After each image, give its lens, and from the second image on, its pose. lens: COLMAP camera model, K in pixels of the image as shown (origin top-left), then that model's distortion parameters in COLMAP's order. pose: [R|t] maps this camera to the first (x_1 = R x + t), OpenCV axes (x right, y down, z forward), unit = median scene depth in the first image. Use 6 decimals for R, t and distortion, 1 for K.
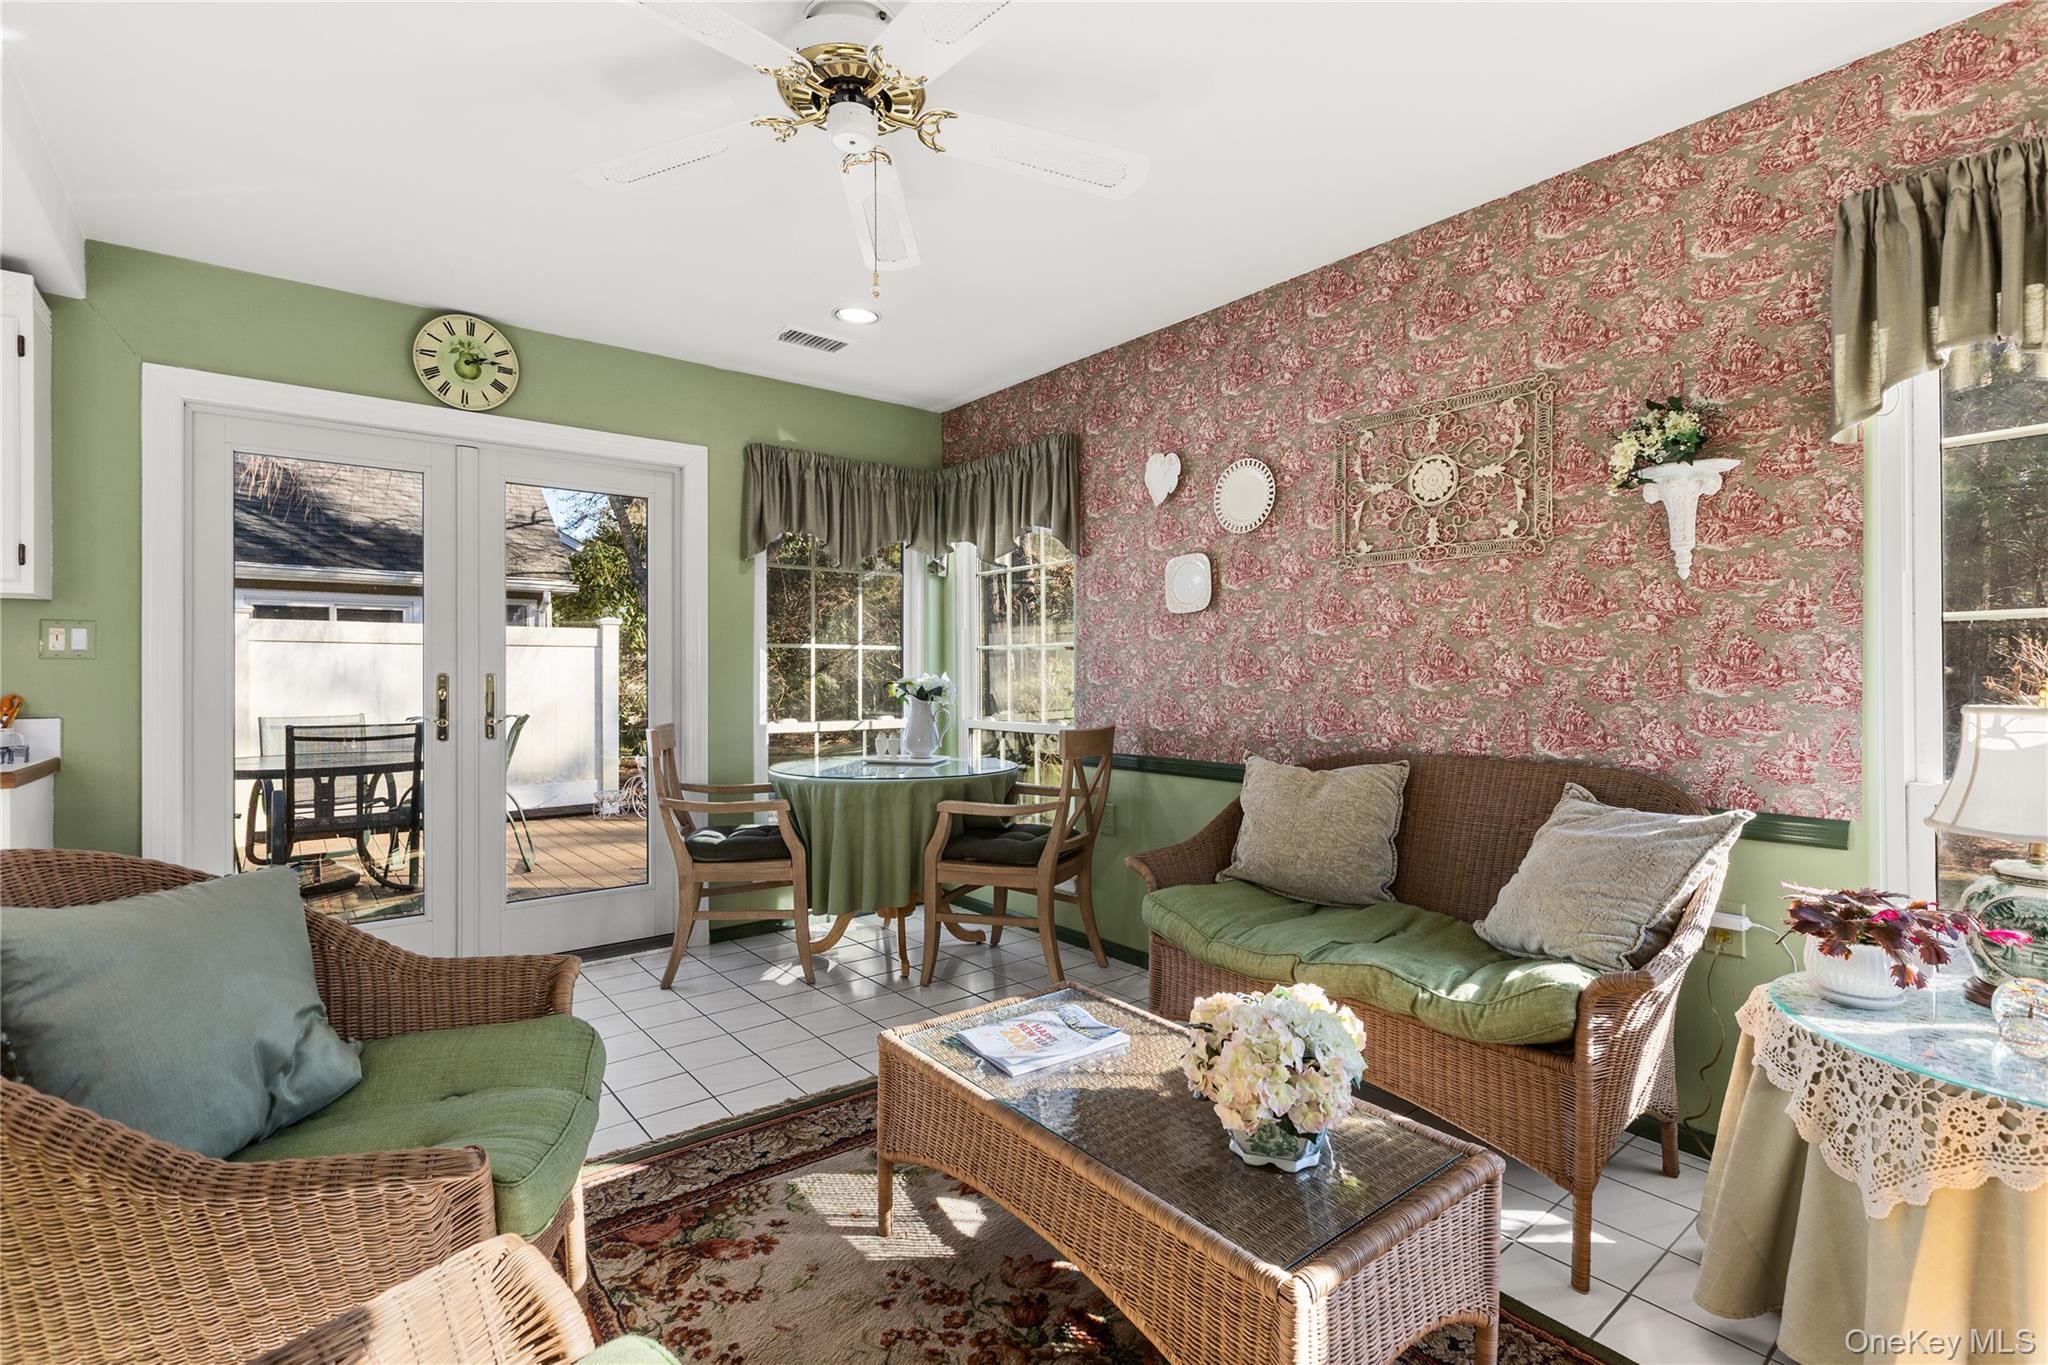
lens RADIAL K [[932.2, 0, 1037.5], [0, 932.2, 681.2], [0, 0, 1]] dist [-0.002498, -0.001718]
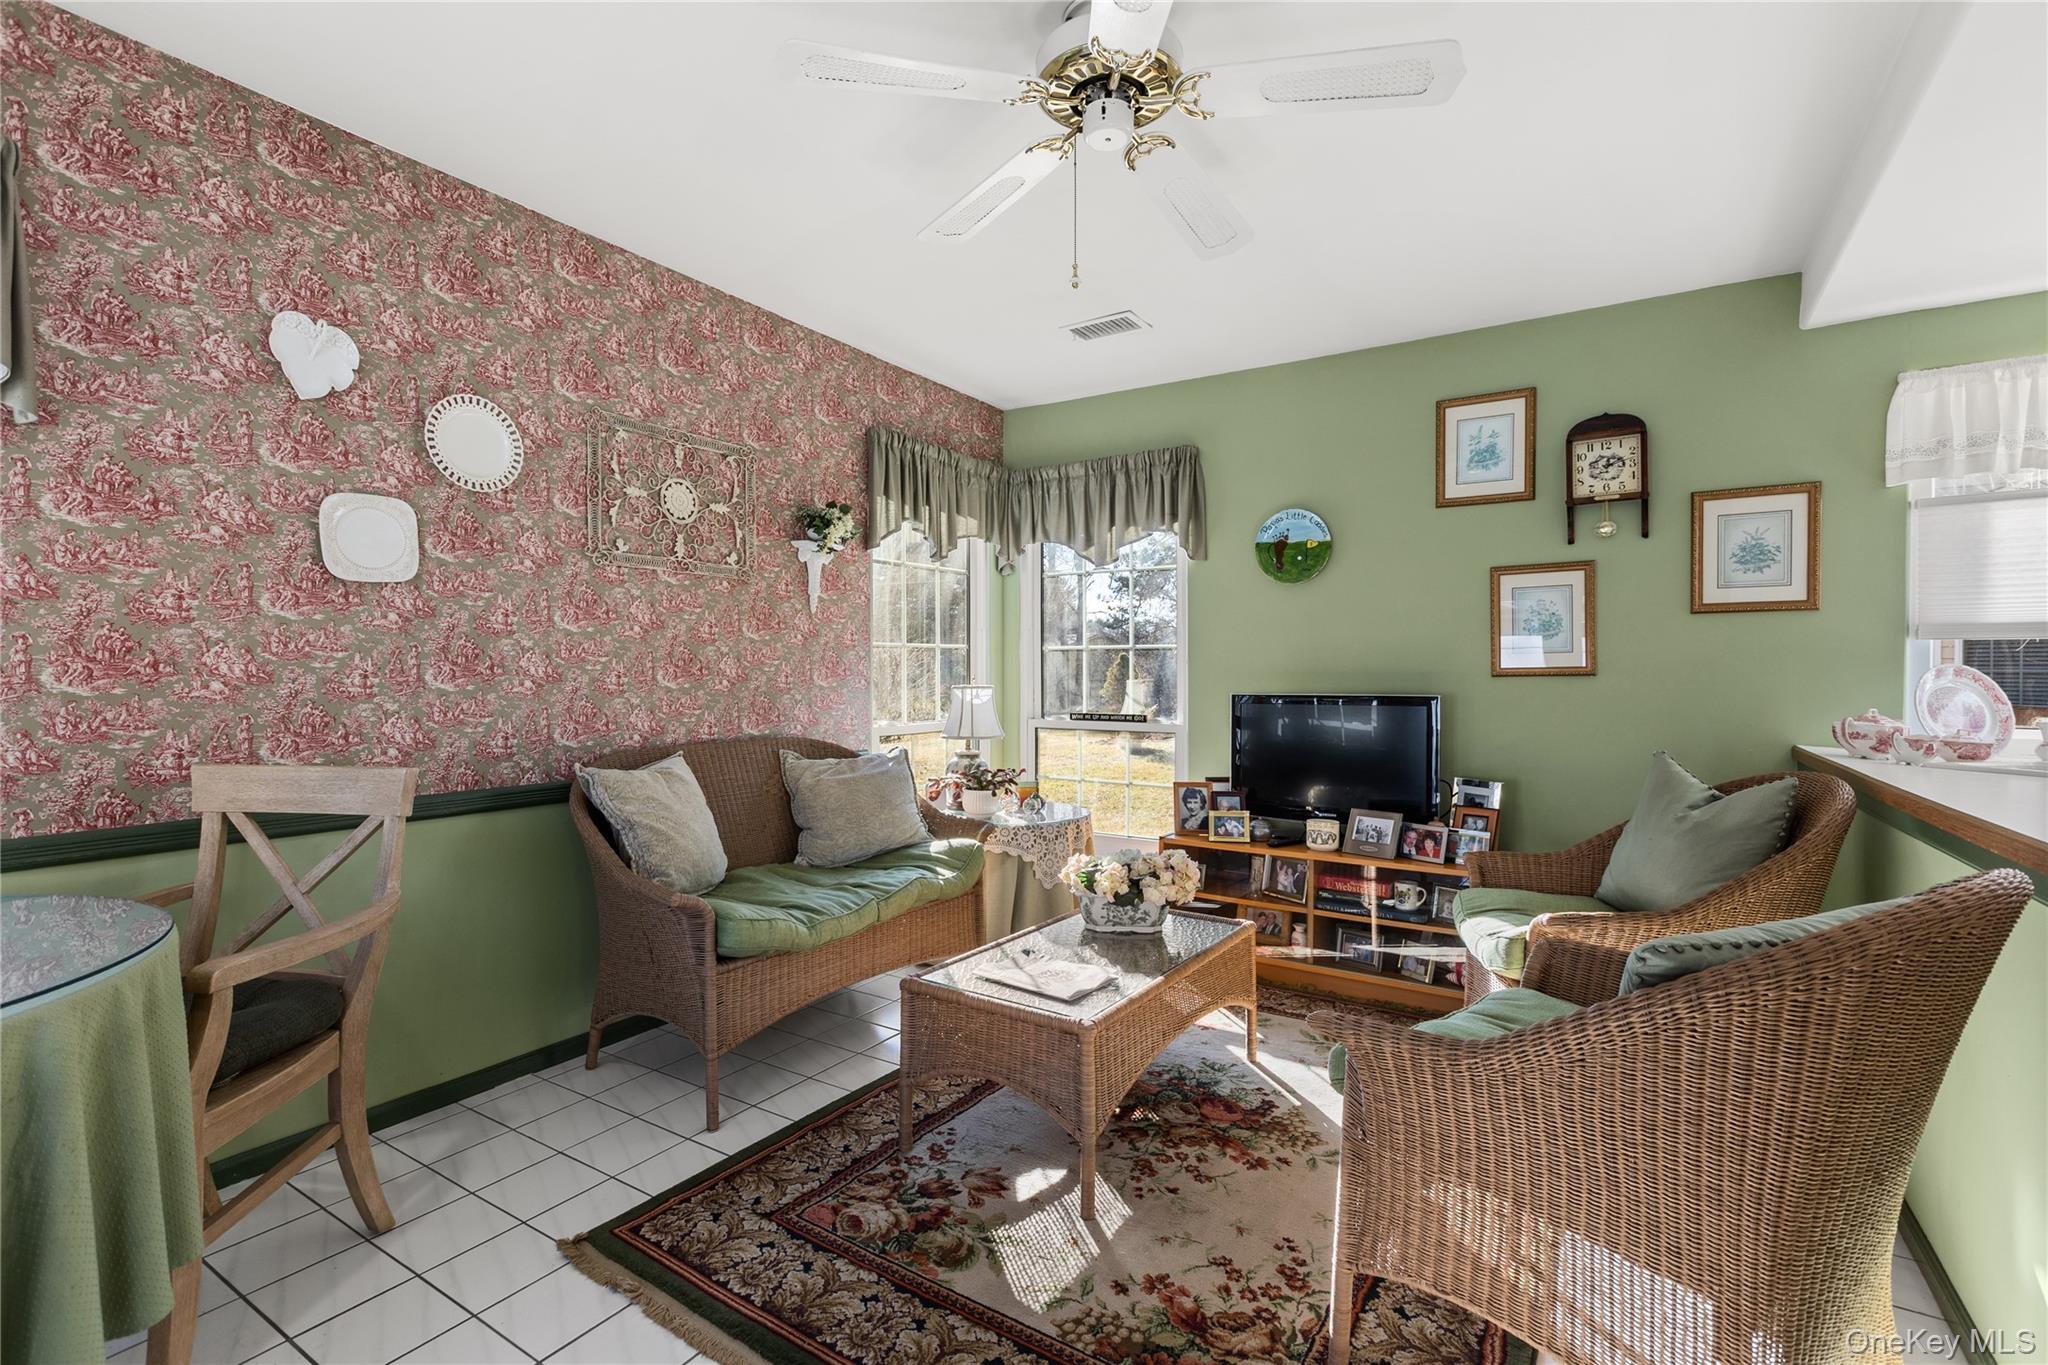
lens RADIAL K [[940.6, 0, 1002.8], [0, 940.6, 675.6], [0, 0, 1]] dist [0.023840, -0.000134]
pose [[-0.295177, -0.007483, 0.955413, -0.780598], [0.003846, 0.999952, 0.009020, -0.013101], [-0.955435, 0.006337, -0.295134, 0.959392]]
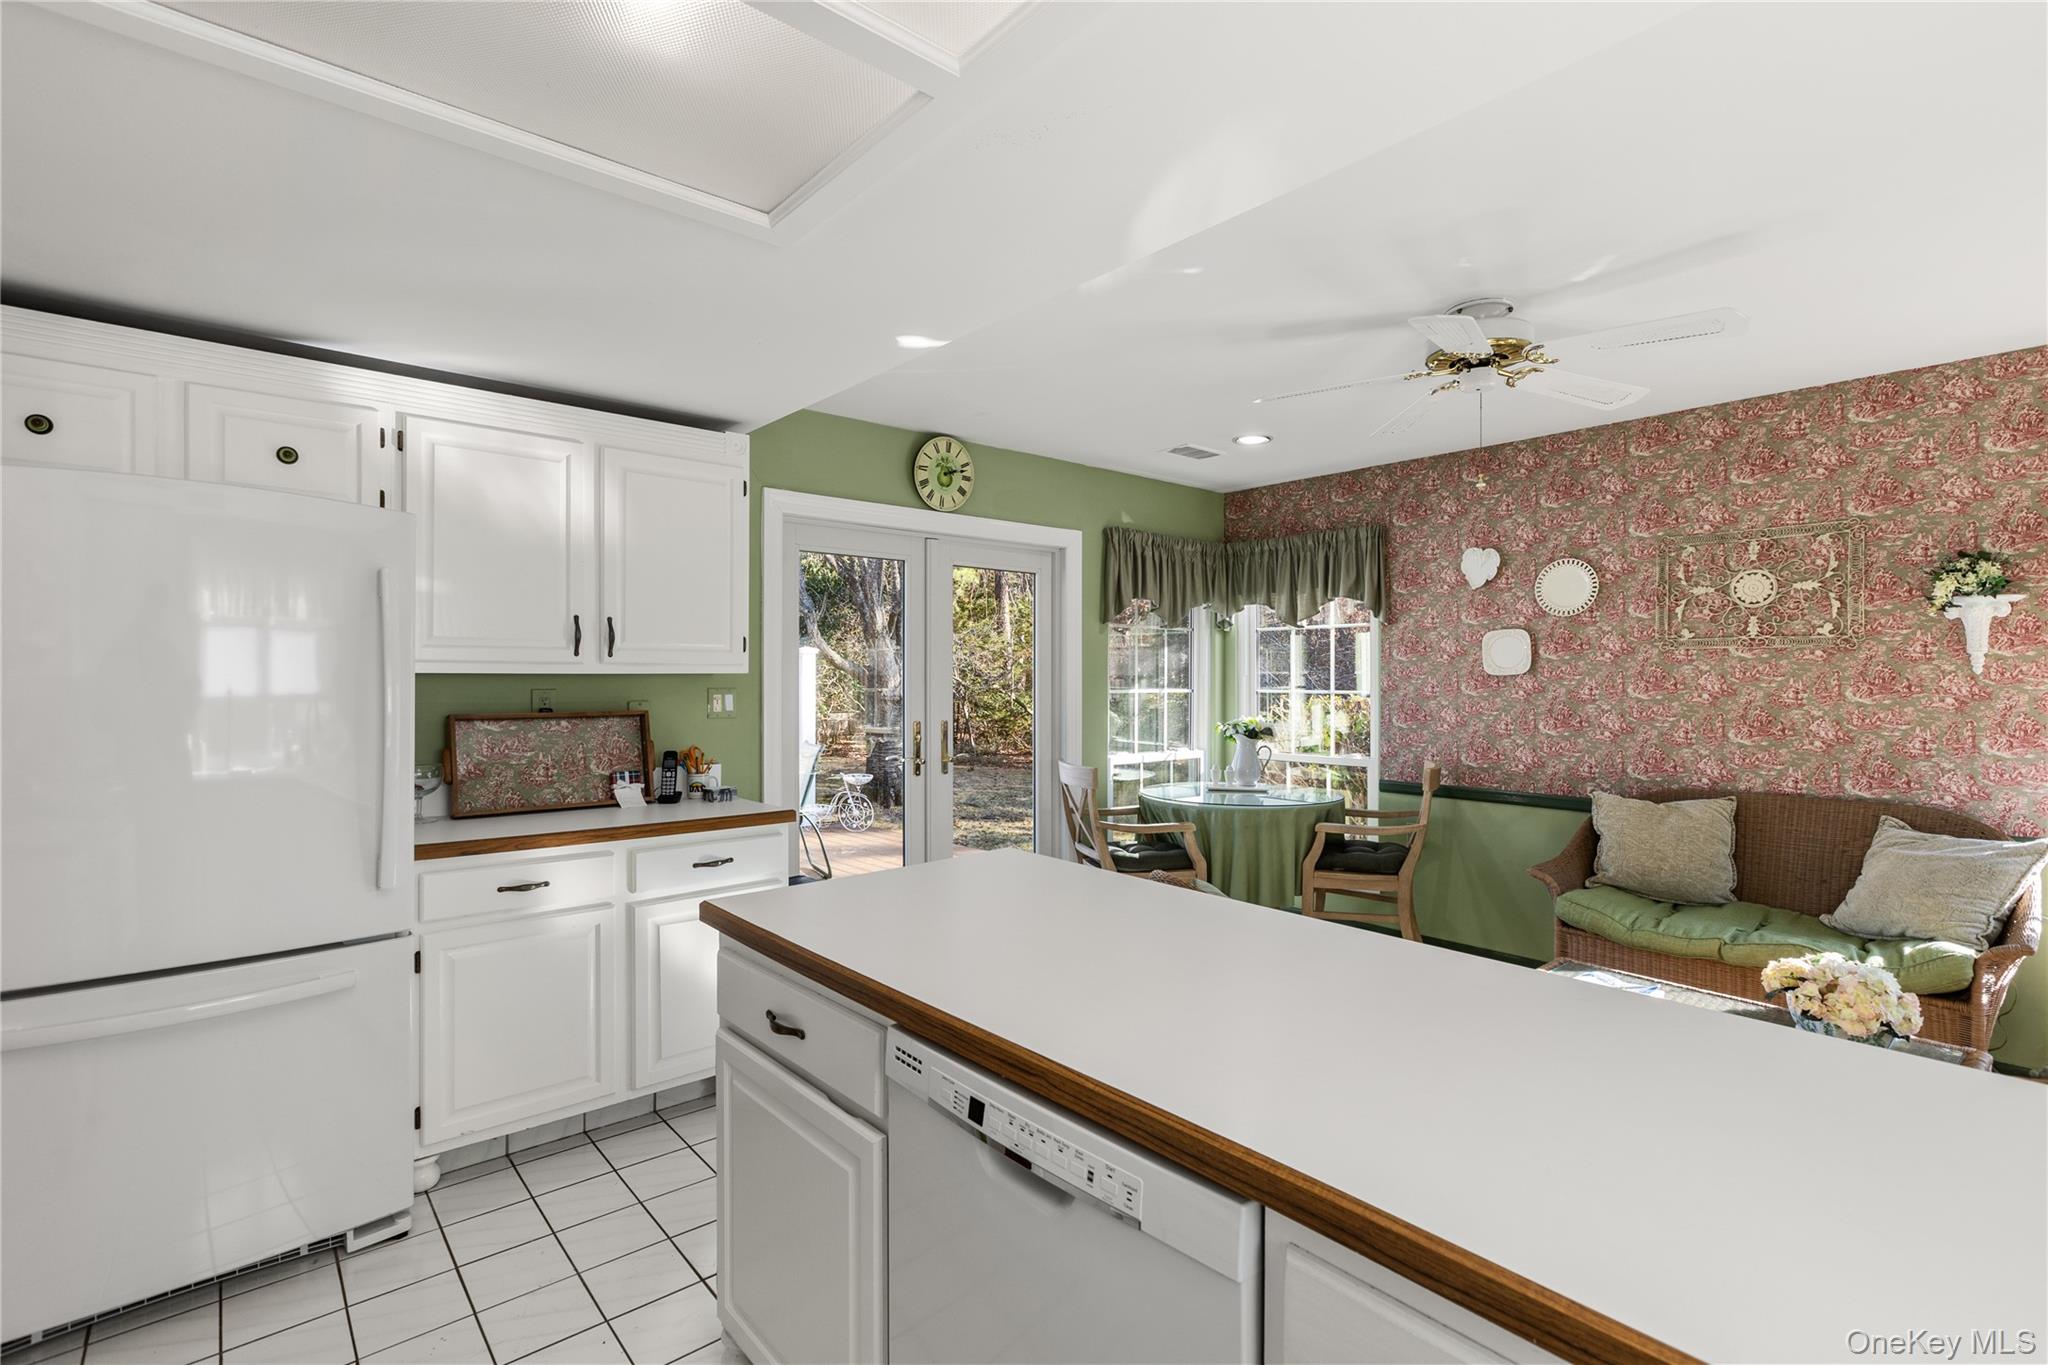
lens RADIAL K [[935.0, 0, 1024.0], [0, 935.0, 682.5], [0, 0, 1]] dist [0.001372, -0.003725]
pose [[0.999658, 0.003701, 0.025876, -0.659698], [-0.003653, 0.999991, -0.001922, -0.072830], [-0.025883, 0.001827, 0.999663, -0.320113]]
